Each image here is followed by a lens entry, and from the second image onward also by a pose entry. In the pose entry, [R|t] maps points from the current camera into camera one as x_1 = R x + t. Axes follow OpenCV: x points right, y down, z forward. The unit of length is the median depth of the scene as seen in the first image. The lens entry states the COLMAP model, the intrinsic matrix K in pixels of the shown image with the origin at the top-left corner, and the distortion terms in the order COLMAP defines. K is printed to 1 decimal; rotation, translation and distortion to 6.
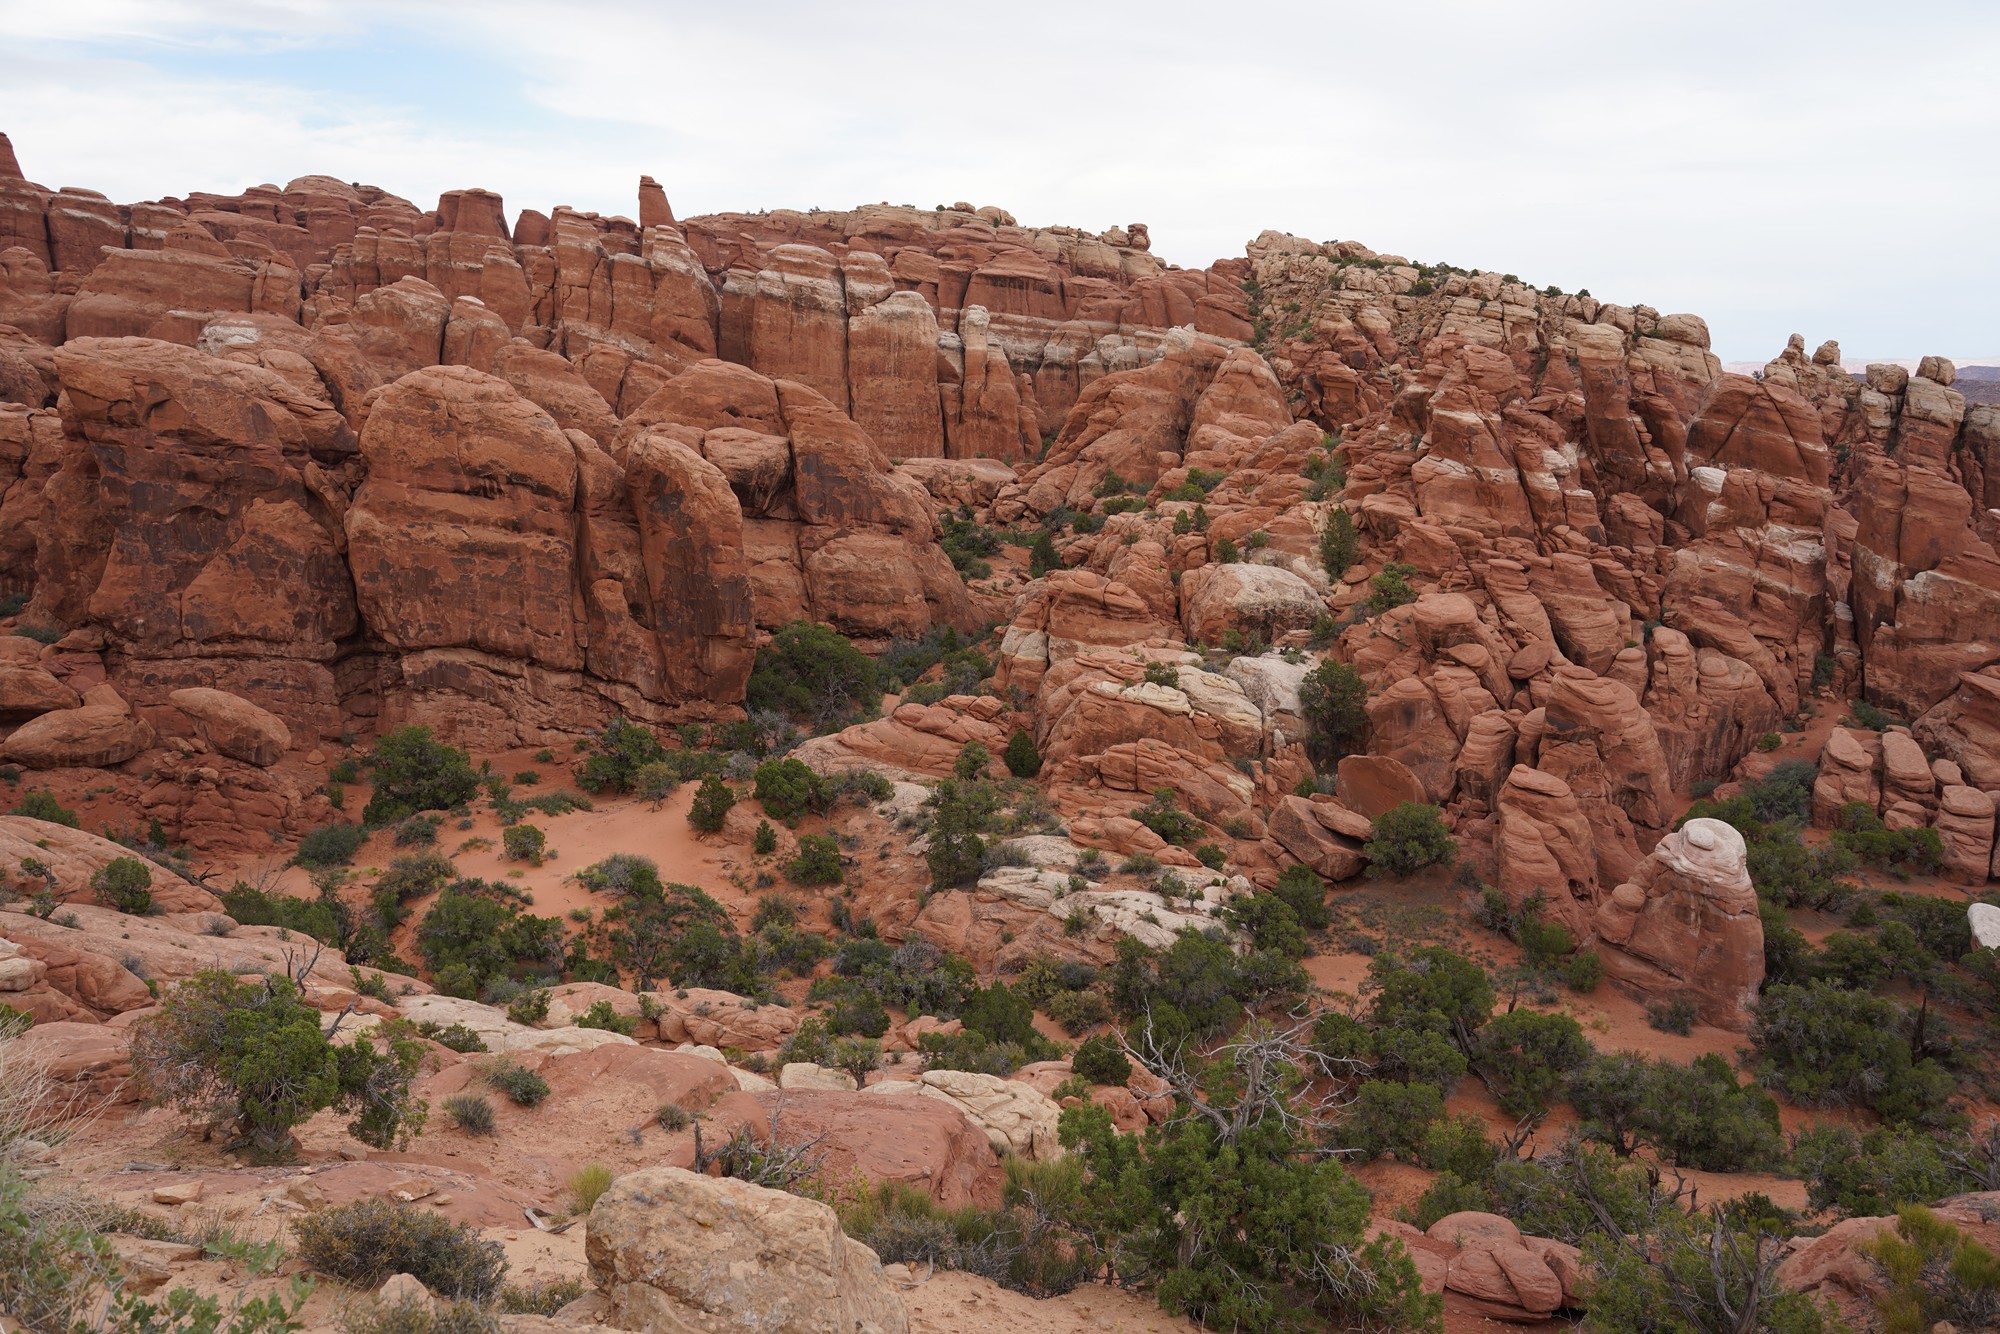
lens RADIAL K [[1596.7, 0, 995.8], [0, 1596.7, 669.9], [0, 0, 1]] dist [-0.015649, 0.015080]
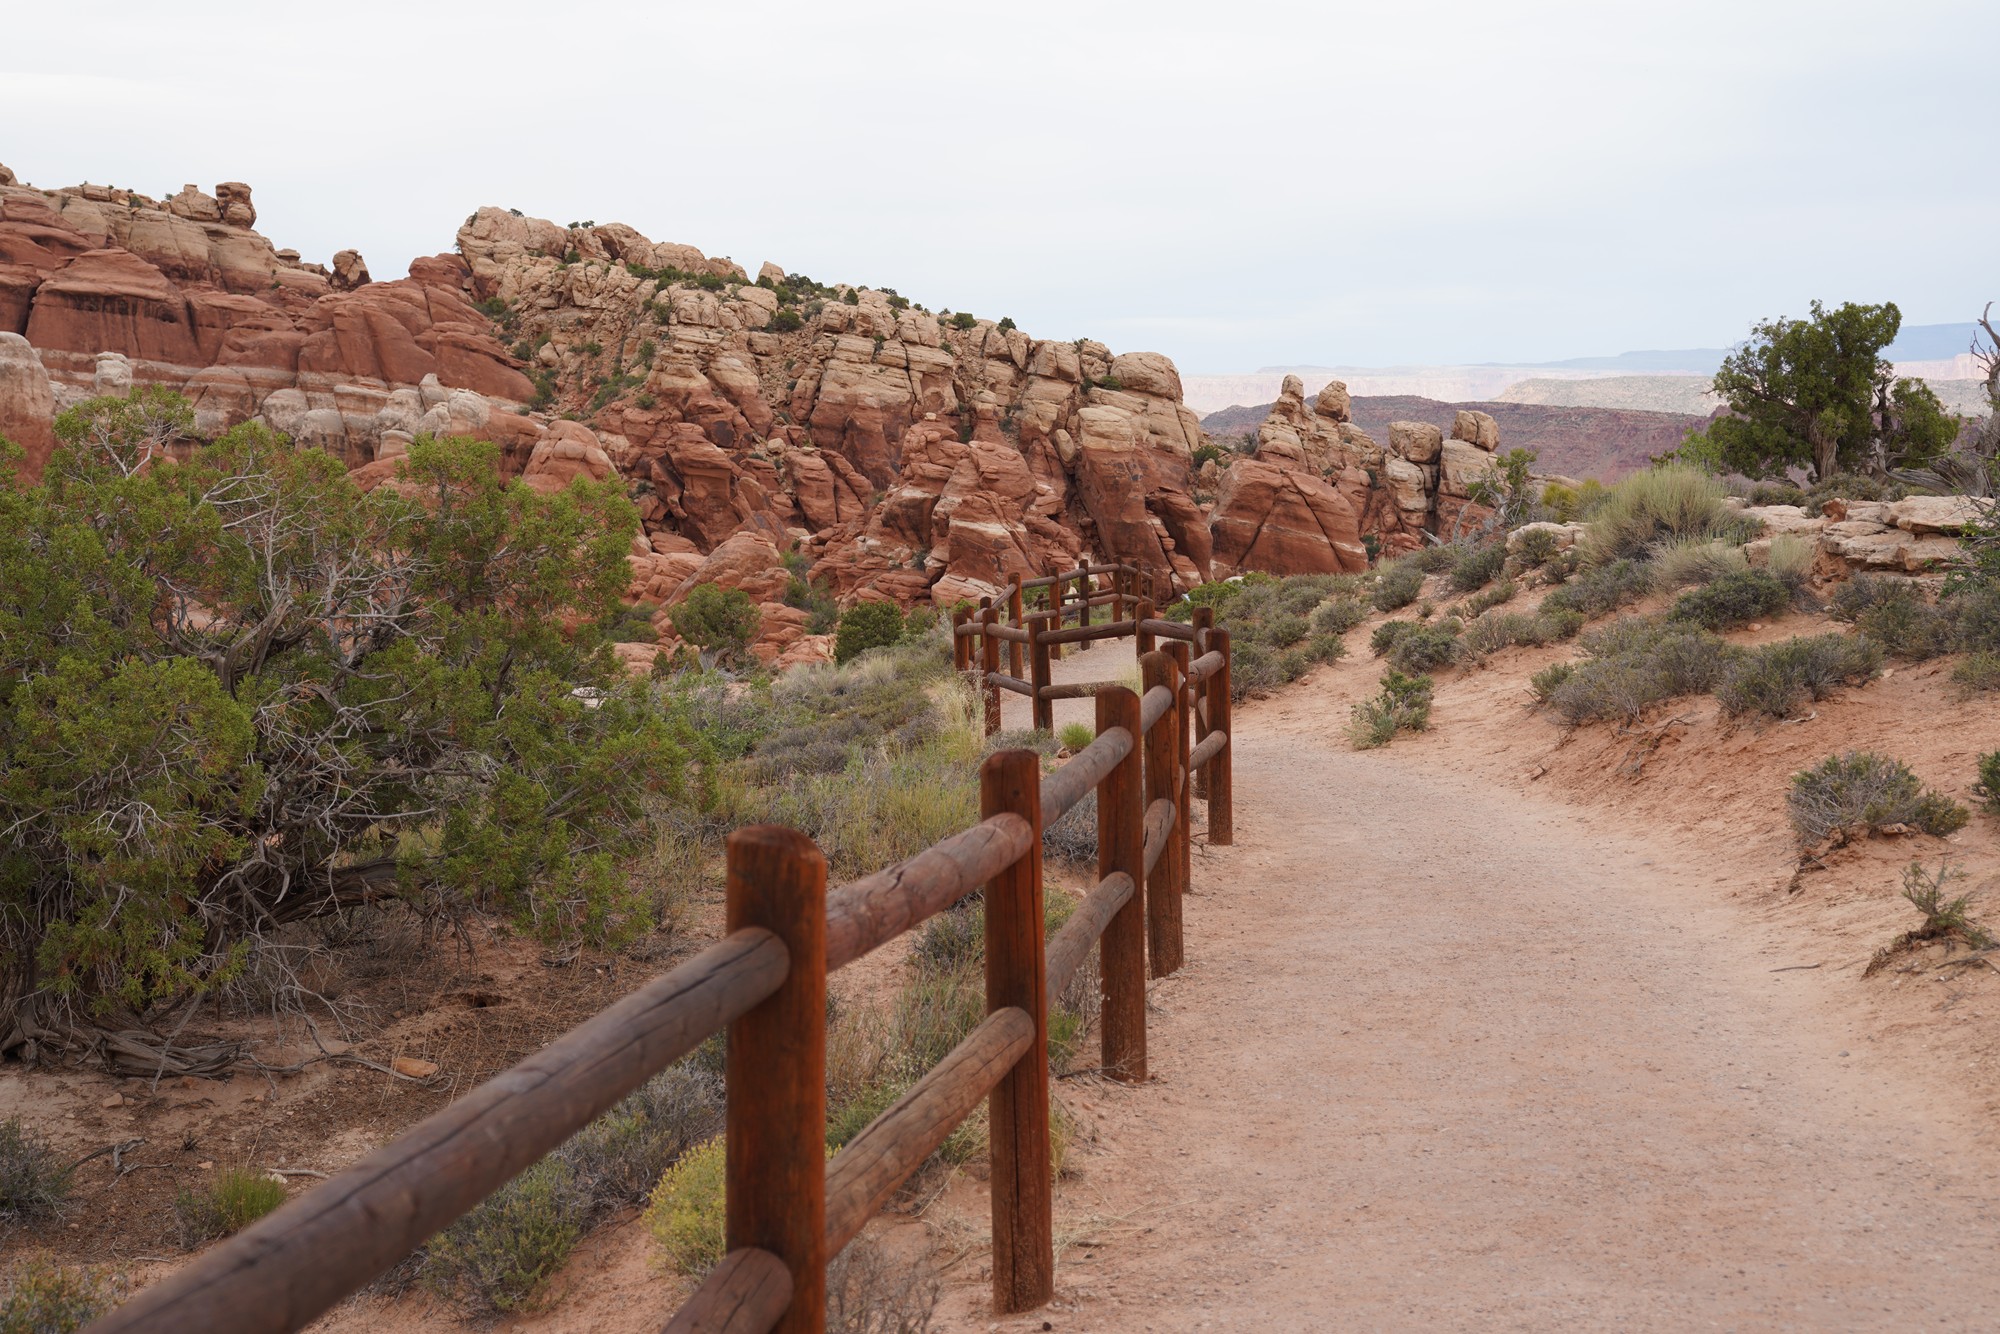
lens RADIAL K [[3304.6, 0, 1000.0], [0, 3304.6, 667.0], [0, 0, 1]] dist [0.026137, 0.030699]
pose [[0.927720, -0.042244, 0.370880, -0.194063], [0.080555, 0.992821, -0.088415, 0.038497], [-0.364482, 0.111900, 0.924463, -0.338466]]
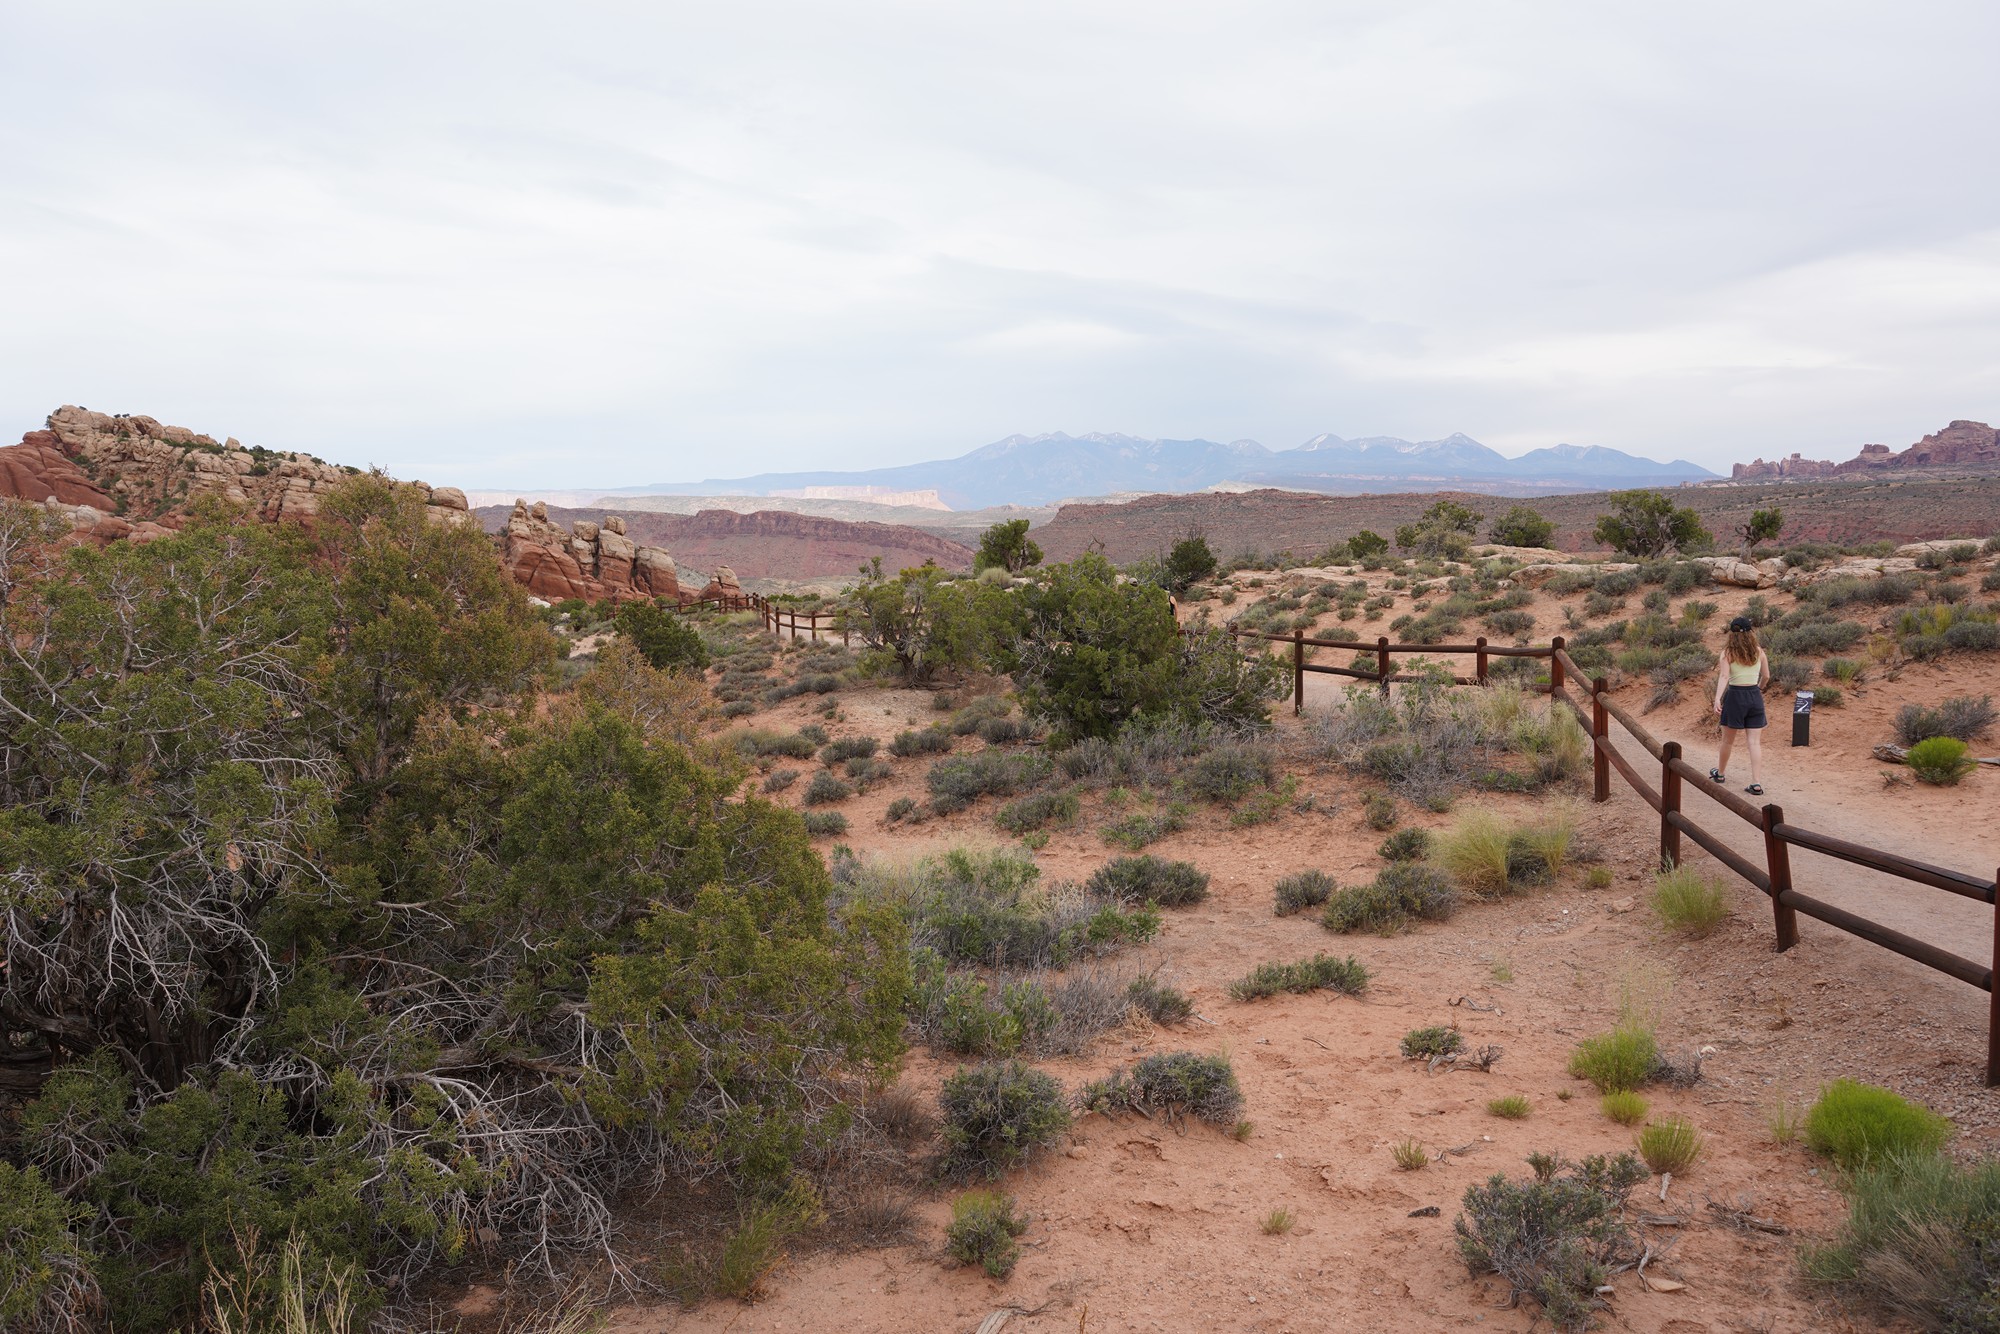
lens RADIAL K [[1598.4, 0, 981.9], [0, 1598.4, 678.2], [0, 0, 1]] dist [0.002896, 0.022269]
pose [[0.715822, -0.084415, 0.693161, -0.269414], [0.135739, 0.990552, -0.019545, 0.040936], [-0.684962, 0.108080, 0.720518, -0.384189]]
